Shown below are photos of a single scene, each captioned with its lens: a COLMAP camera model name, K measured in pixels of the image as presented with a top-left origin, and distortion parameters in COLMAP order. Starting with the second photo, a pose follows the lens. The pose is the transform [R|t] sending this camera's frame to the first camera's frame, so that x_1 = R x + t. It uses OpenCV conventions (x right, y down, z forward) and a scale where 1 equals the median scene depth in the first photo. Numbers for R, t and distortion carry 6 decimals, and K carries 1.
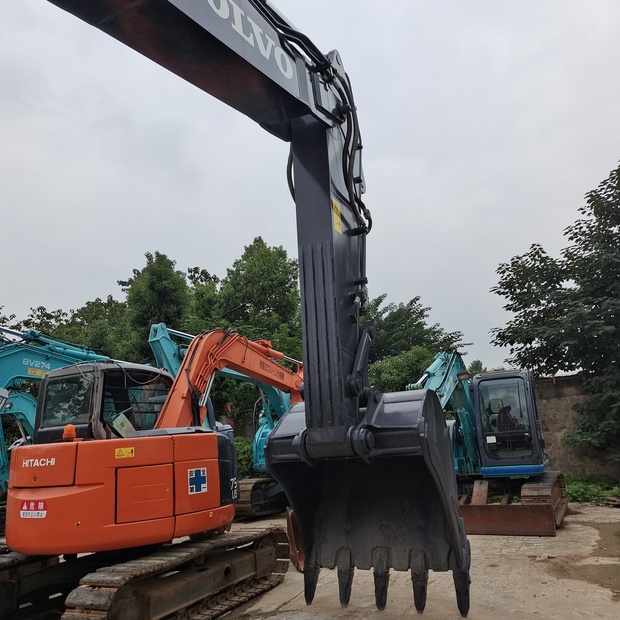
lens RADIAL K [[556.7, 0, 318.9], [0, 556.7, 276.3], [0, 0, 1]] dist [-0.016513, 0.013944]
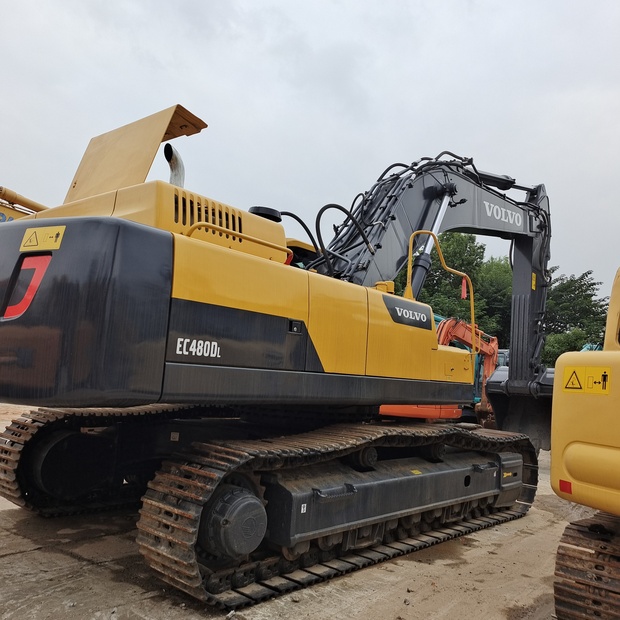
lens RADIAL K [[569.0, 0, 329.5], [0, 569.0, 309.6], [0, 0, 1]] dist [0.012153, 0.016565]
pose [[0.962993, 0.107641, -0.247100, -0.115608], [-0.065606, 0.982830, 0.172457, -0.224773], [0.261420, -0.149864, 0.953520, -0.853274]]
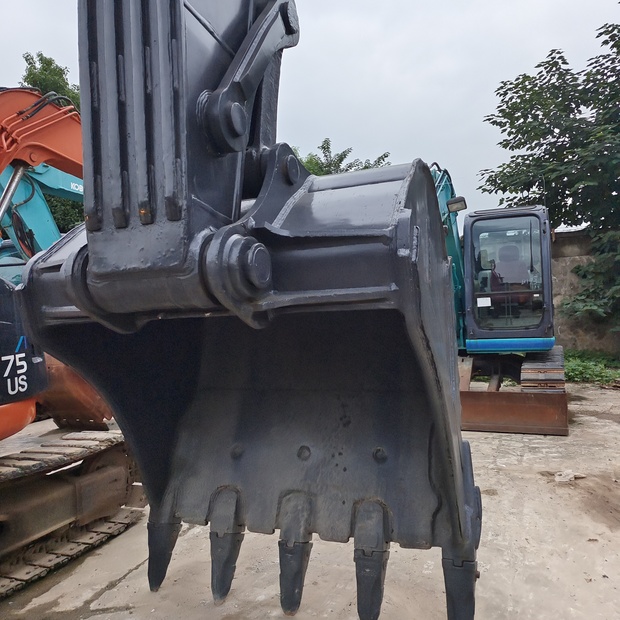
lens RADIAL K [[569.0, 0, 329.5], [0, 569.0, 309.6], [0, 0, 1]] dist [0.012153, 0.016565]
pose [[0.996032, 0.017005, 0.087360, 0.066627], [-0.040769, 0.959713, 0.278007, 0.135912], [-0.079113, -0.280466, 0.956598, 0.398827]]
